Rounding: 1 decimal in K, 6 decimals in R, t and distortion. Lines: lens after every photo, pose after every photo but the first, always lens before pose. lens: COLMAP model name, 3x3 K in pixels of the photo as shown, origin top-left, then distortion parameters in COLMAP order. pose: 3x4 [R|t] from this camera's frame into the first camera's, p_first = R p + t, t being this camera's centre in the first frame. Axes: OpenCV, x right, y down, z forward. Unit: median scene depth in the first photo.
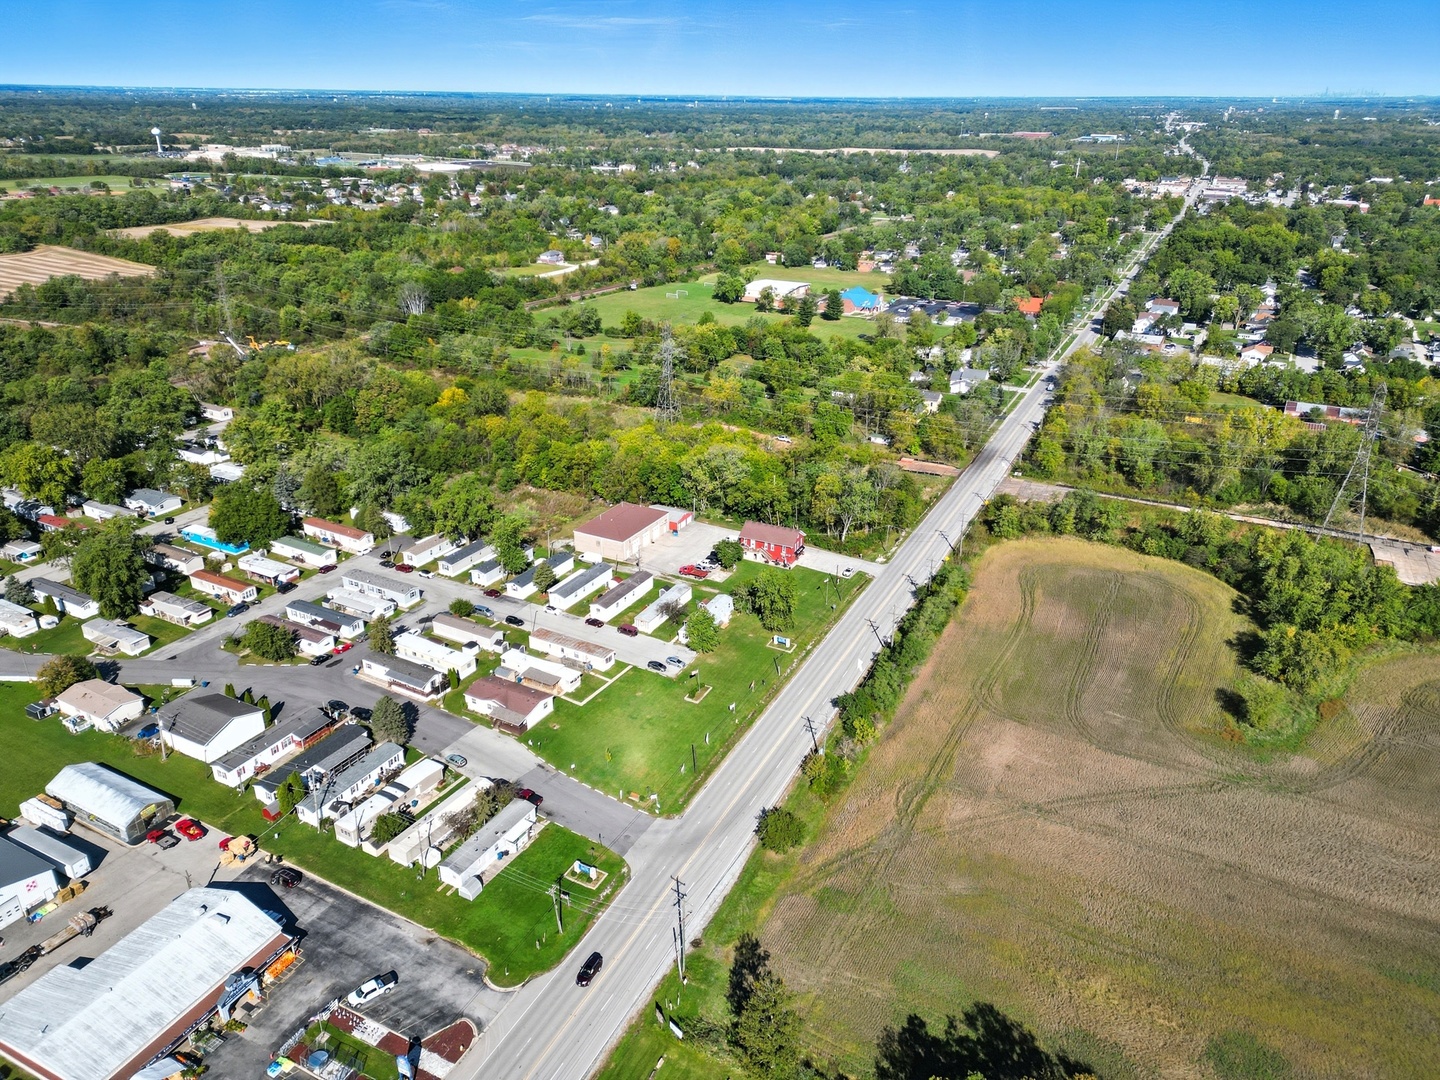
lens RADIAL K [[955.9, 0, 720.0], [0, 955.9, 540.0], [0, 0, 1]] dist [0.069296, -0.060928]
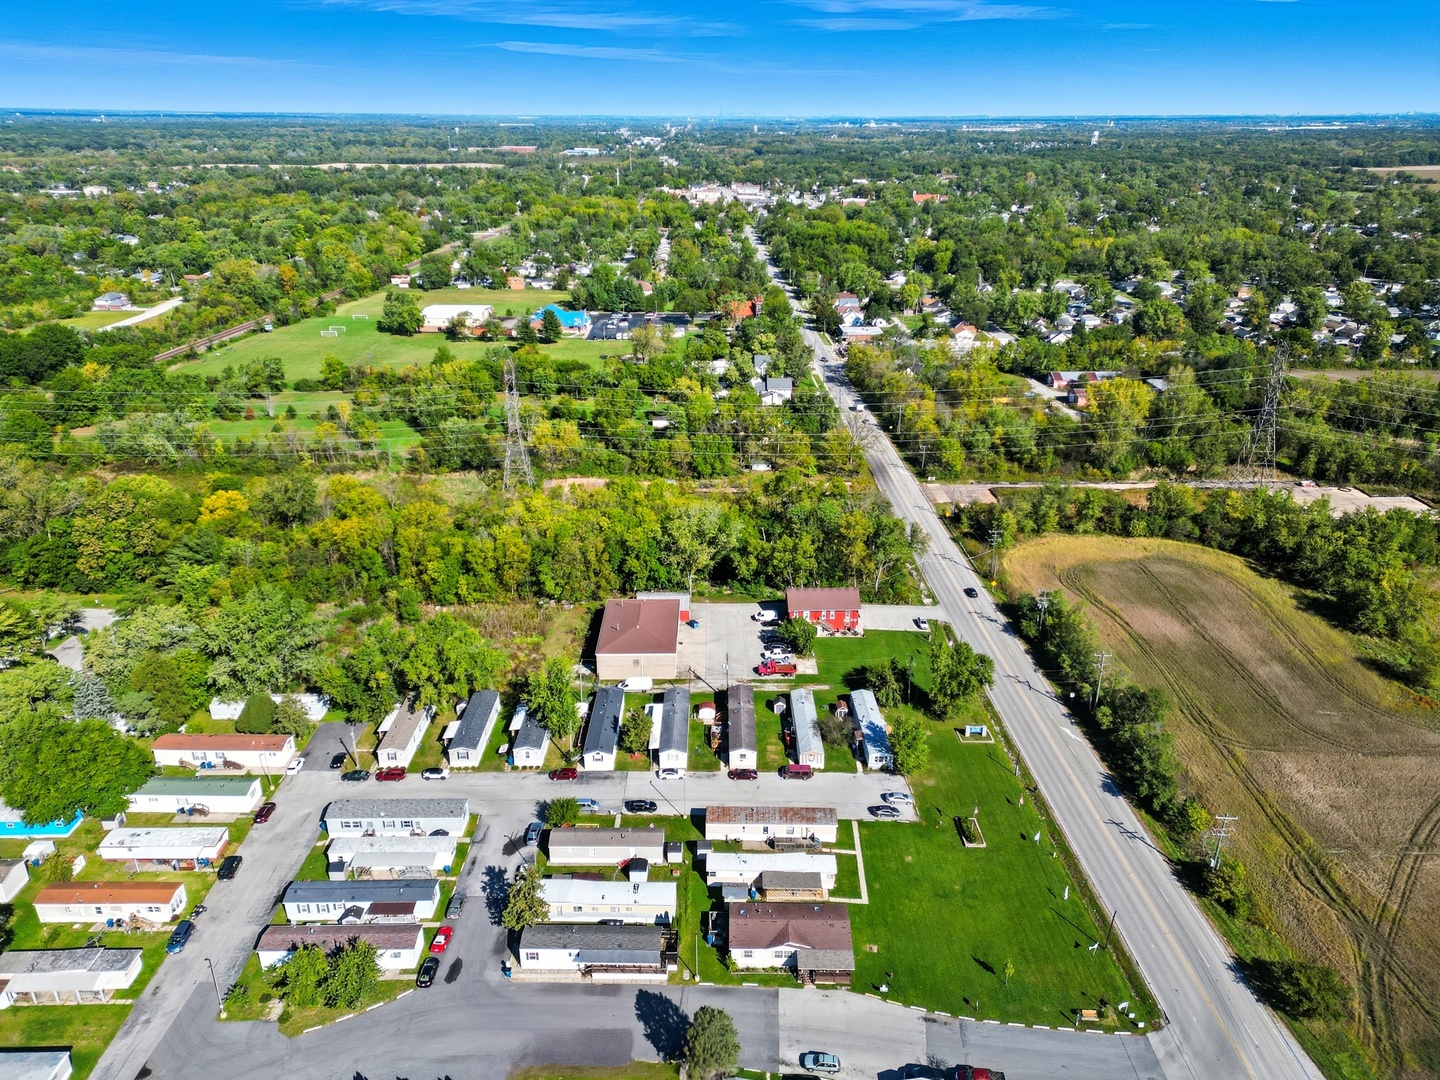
lens RADIAL K [[955.9, 0, 720.0], [0, 955.9, 540.0], [0, 0, 1]] dist [0.069296, -0.060928]
pose [[0.881787, -0.194339, 0.429749, -0.382063], [0.199737, 0.979293, 0.033019, -0.105334], [-0.427267, 0.056721, 0.902345, 0.294315]]
